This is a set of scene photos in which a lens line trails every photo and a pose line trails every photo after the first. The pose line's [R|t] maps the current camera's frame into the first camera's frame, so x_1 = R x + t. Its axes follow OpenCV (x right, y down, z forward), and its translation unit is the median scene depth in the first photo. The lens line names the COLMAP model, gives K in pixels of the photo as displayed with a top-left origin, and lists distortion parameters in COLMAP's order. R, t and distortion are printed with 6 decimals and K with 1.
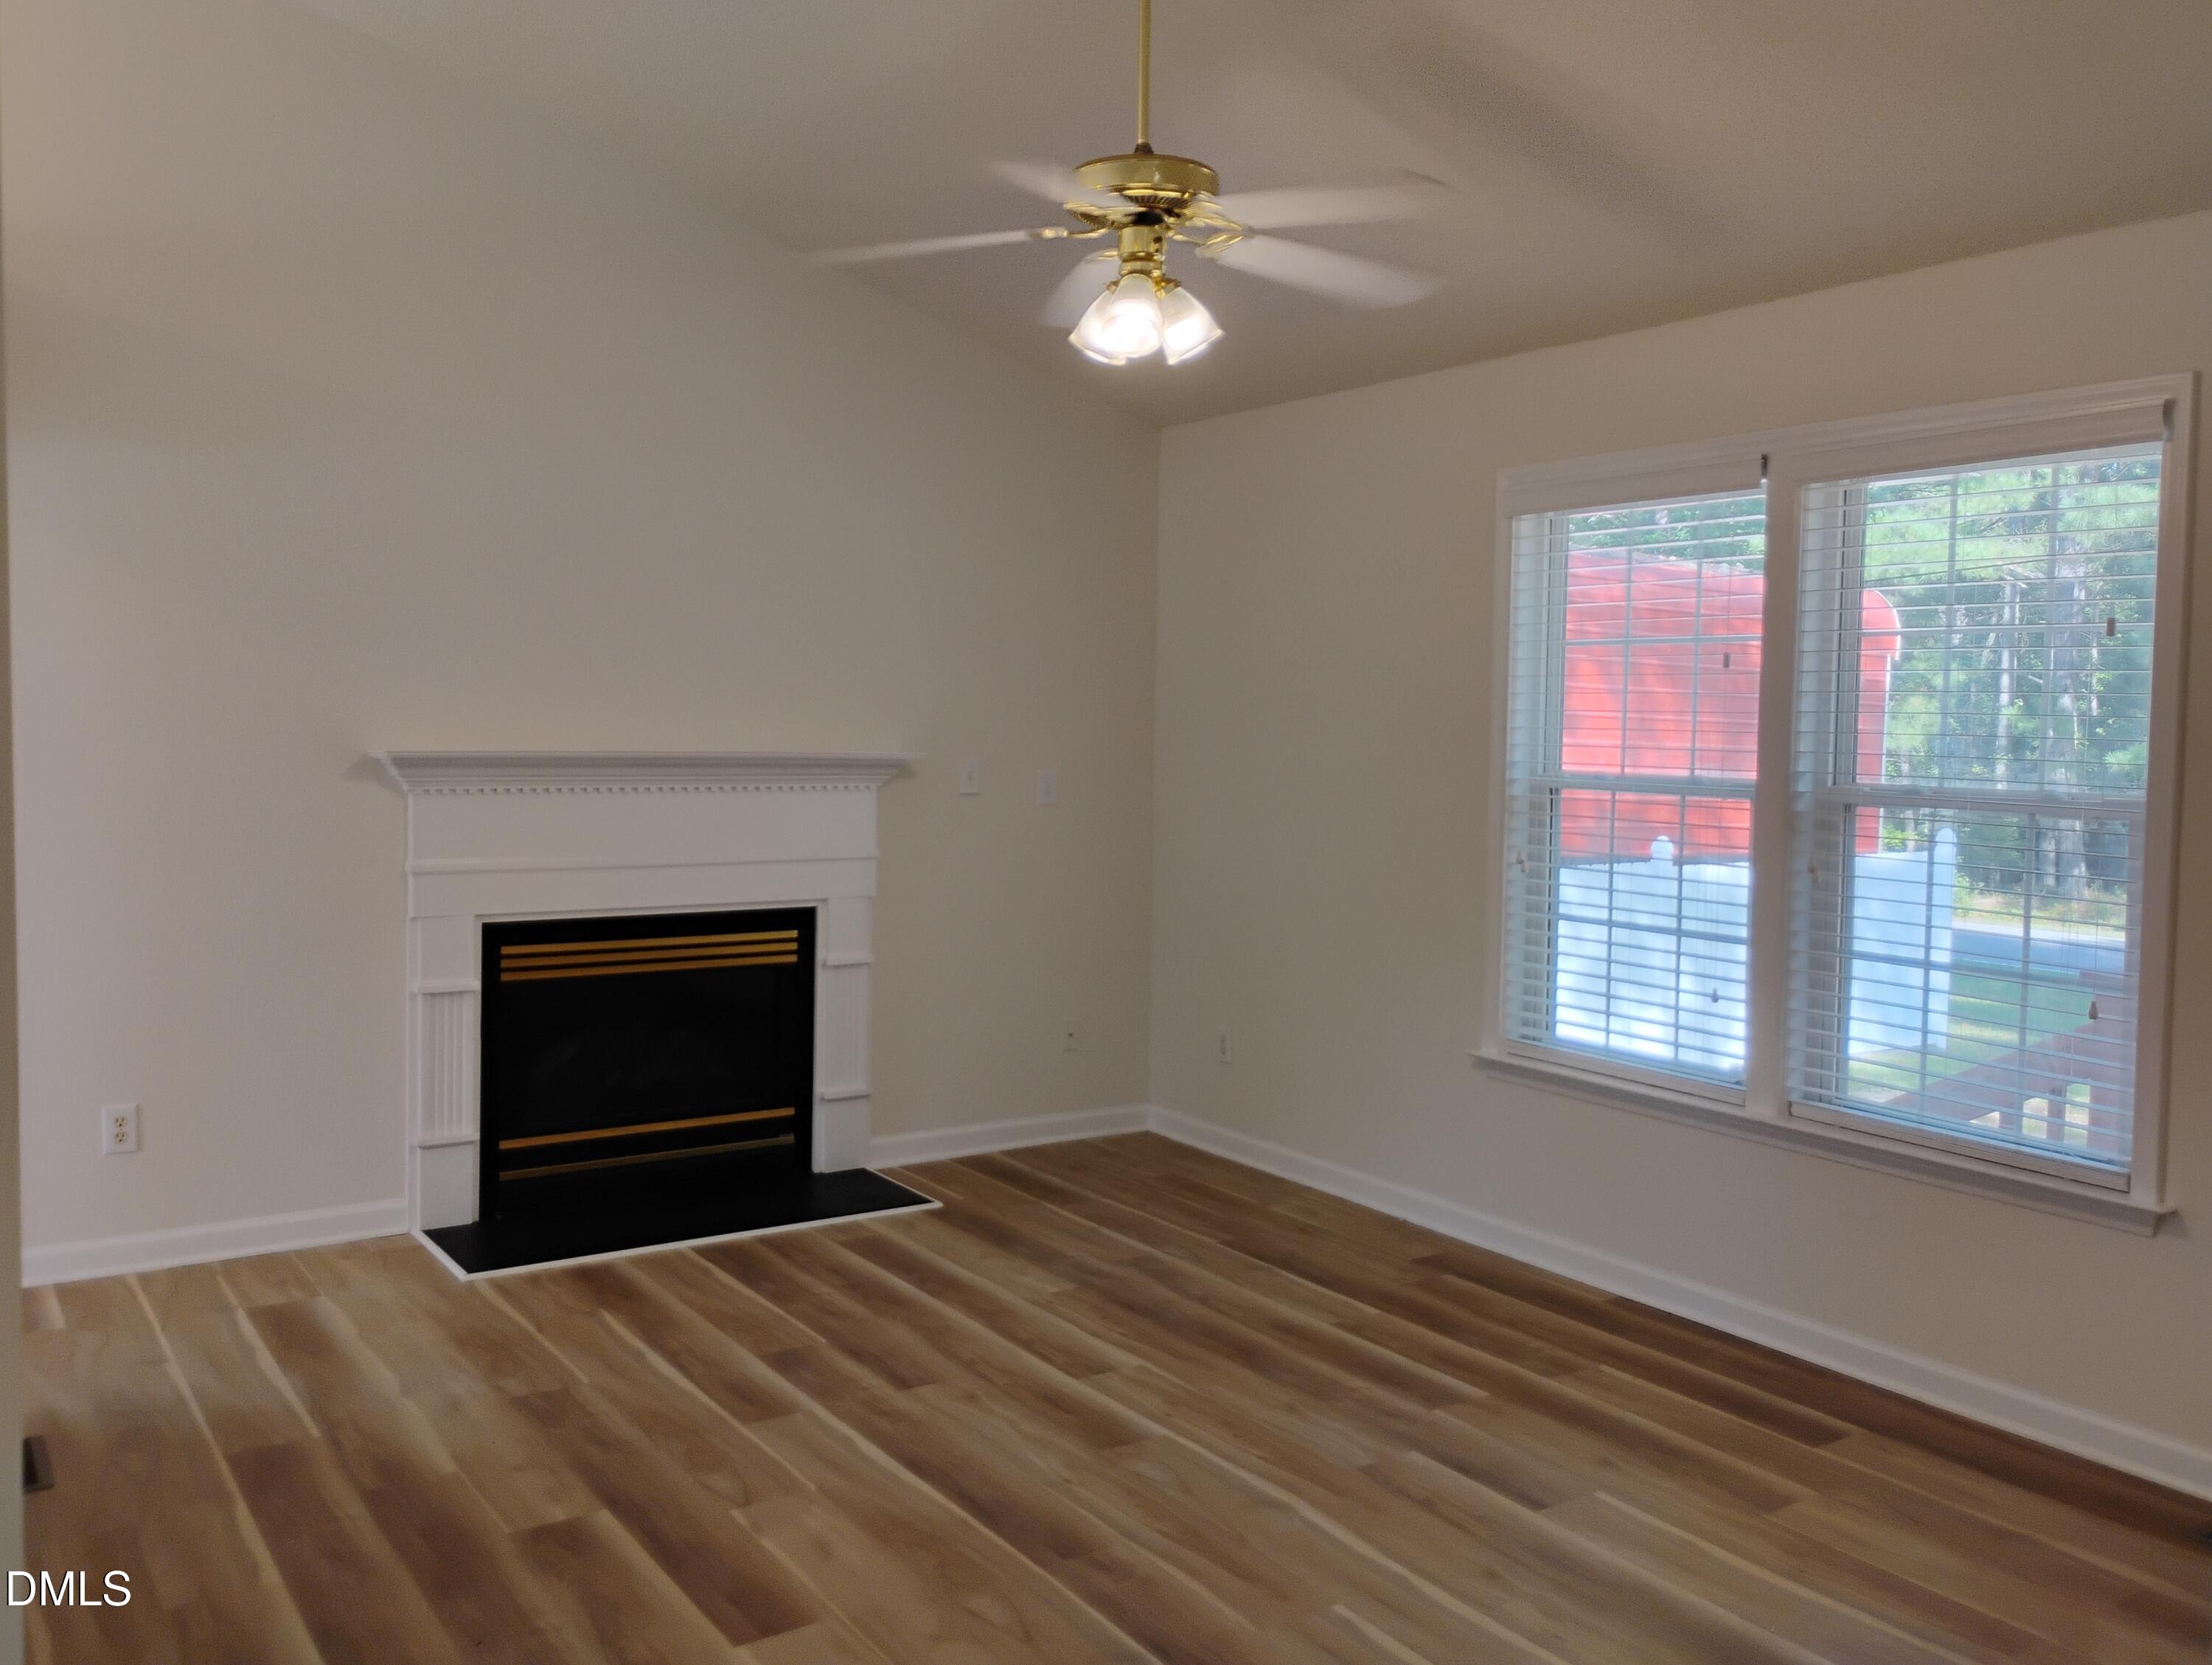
lens RADIAL K [[1836.5, 0, 1106.0], [0, 1836.5, 832.5], [0, 0, 1]] dist [0.049725, -0.075716]
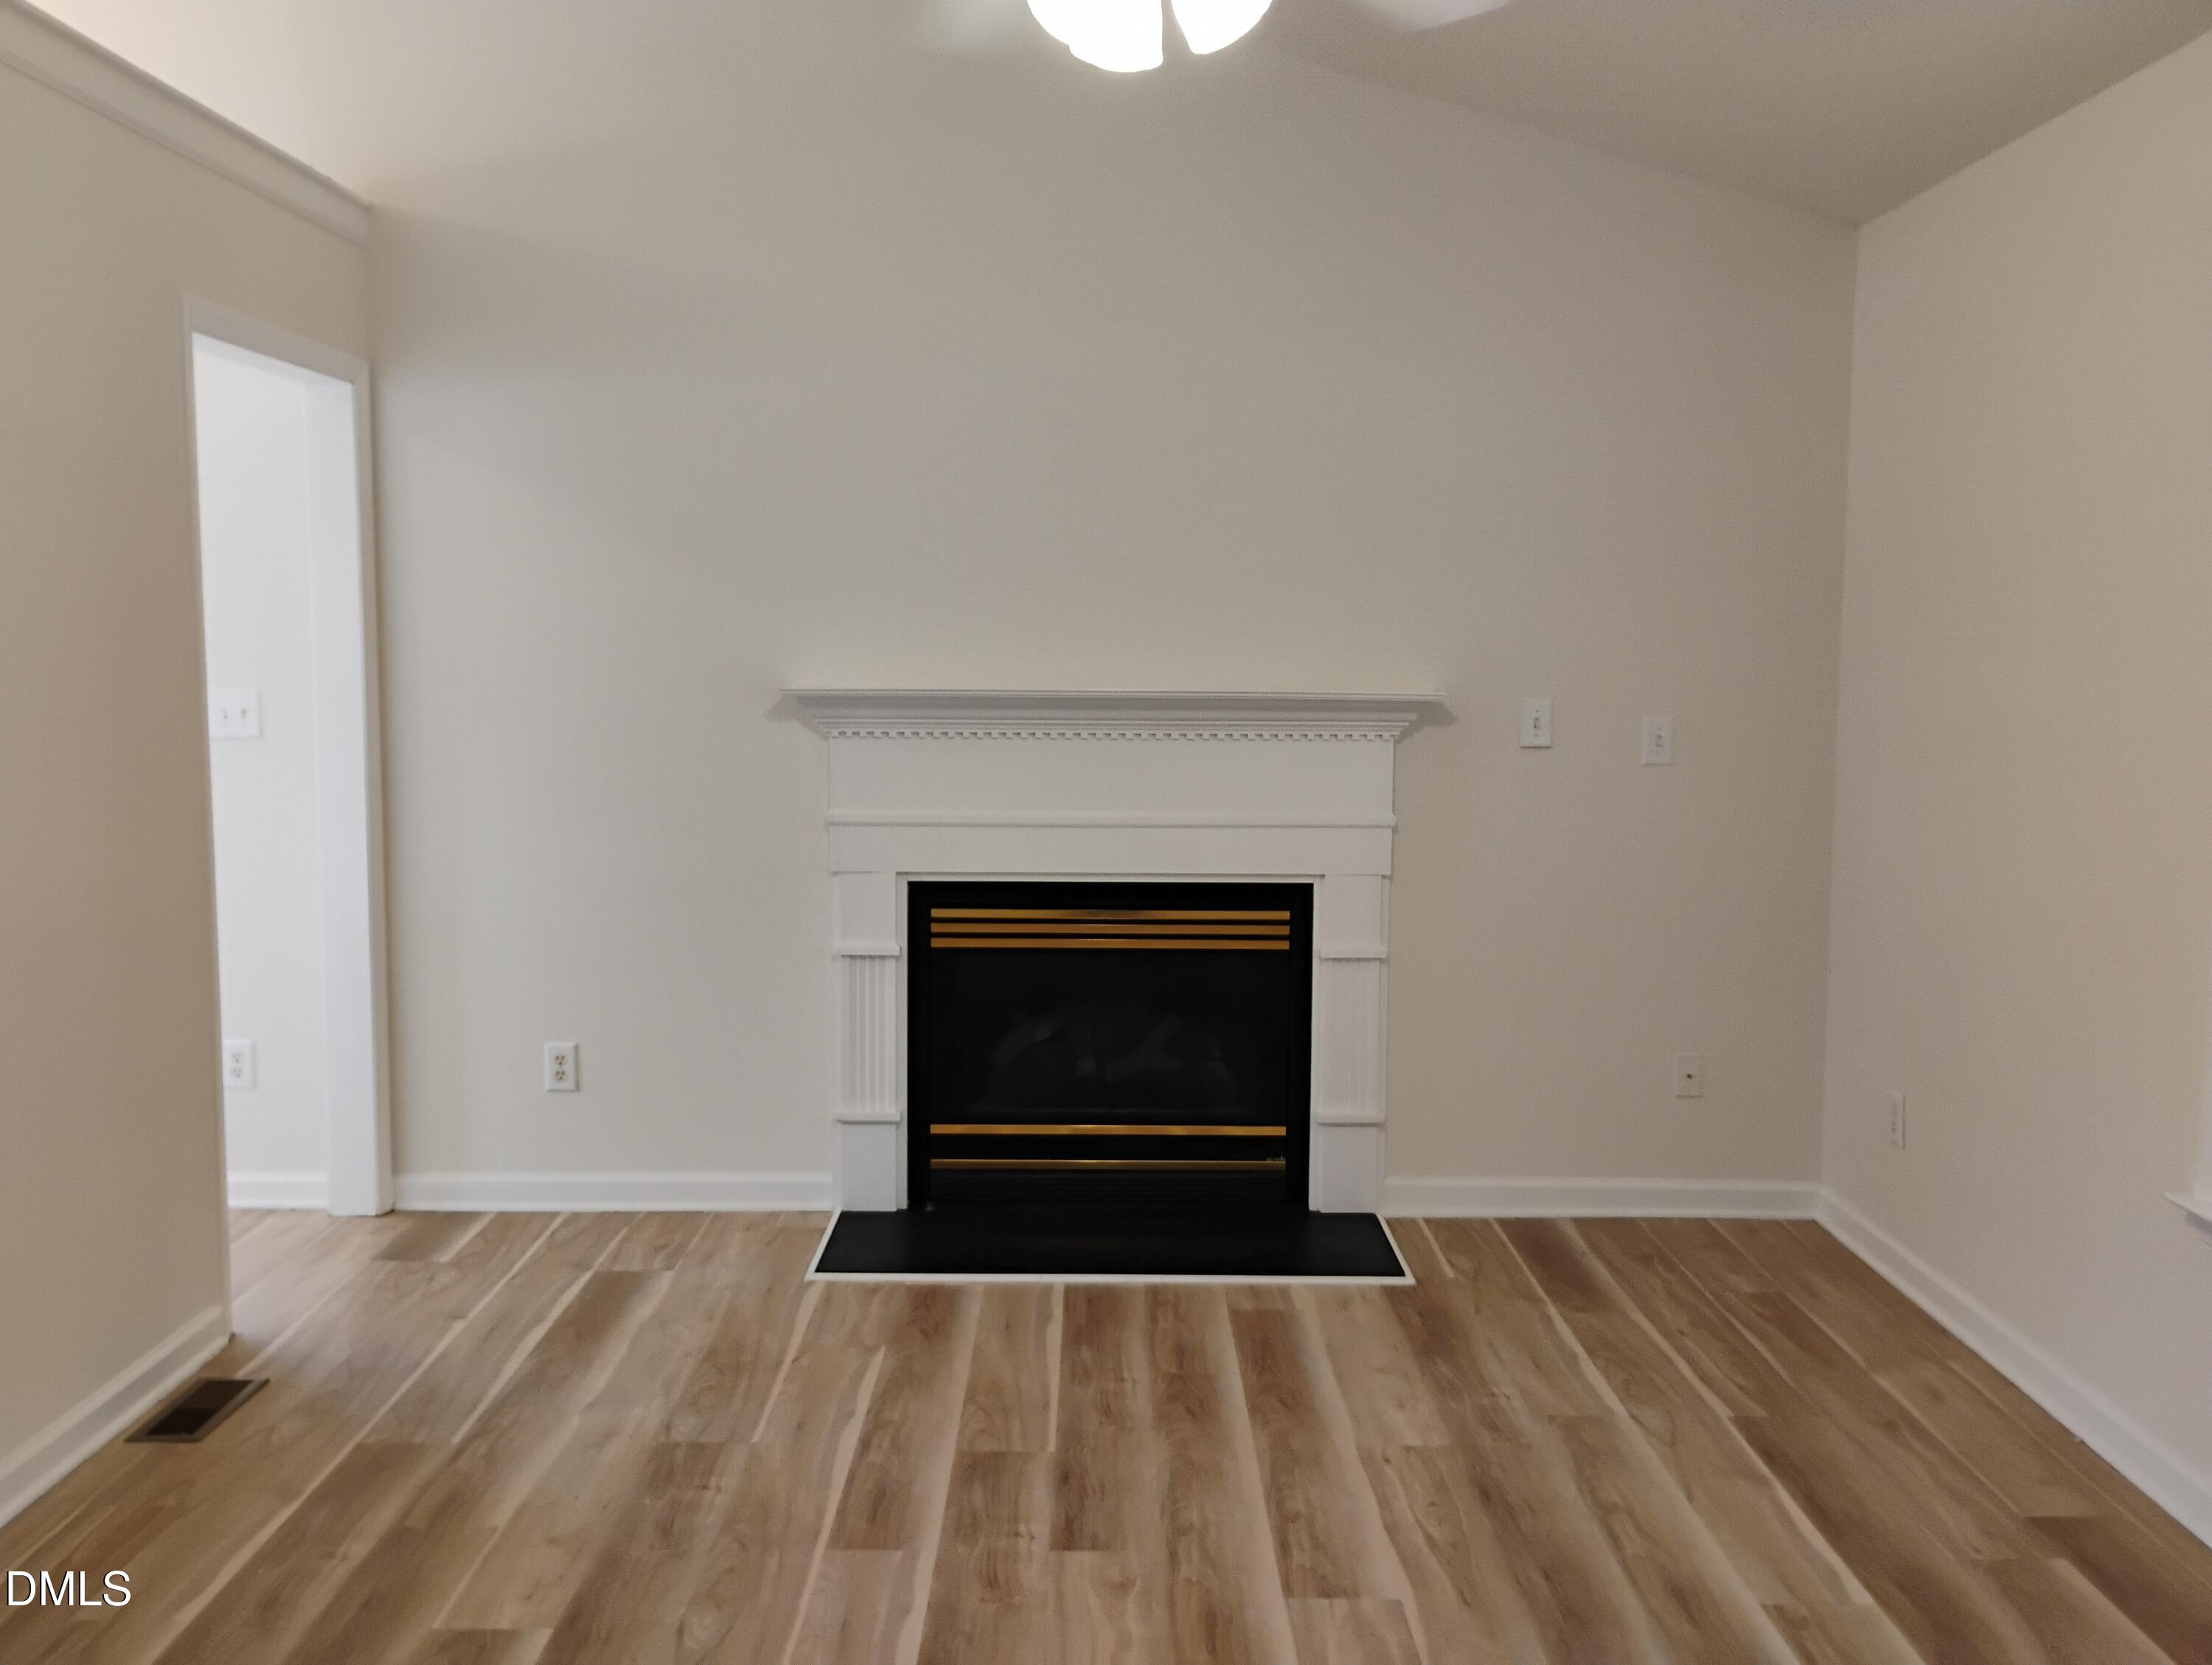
lens RADIAL K [[1836.5, 0, 1106.0], [0, 1836.5, 832.5], [0, 0, 1]] dist [0.049725, -0.075716]
pose [[0.828692, 0.043946, -0.557977, 0.247506], [-0.027398, 0.998903, 0.037983, -0.011625], [0.559034, -0.016189, 0.828986, 0.321938]]
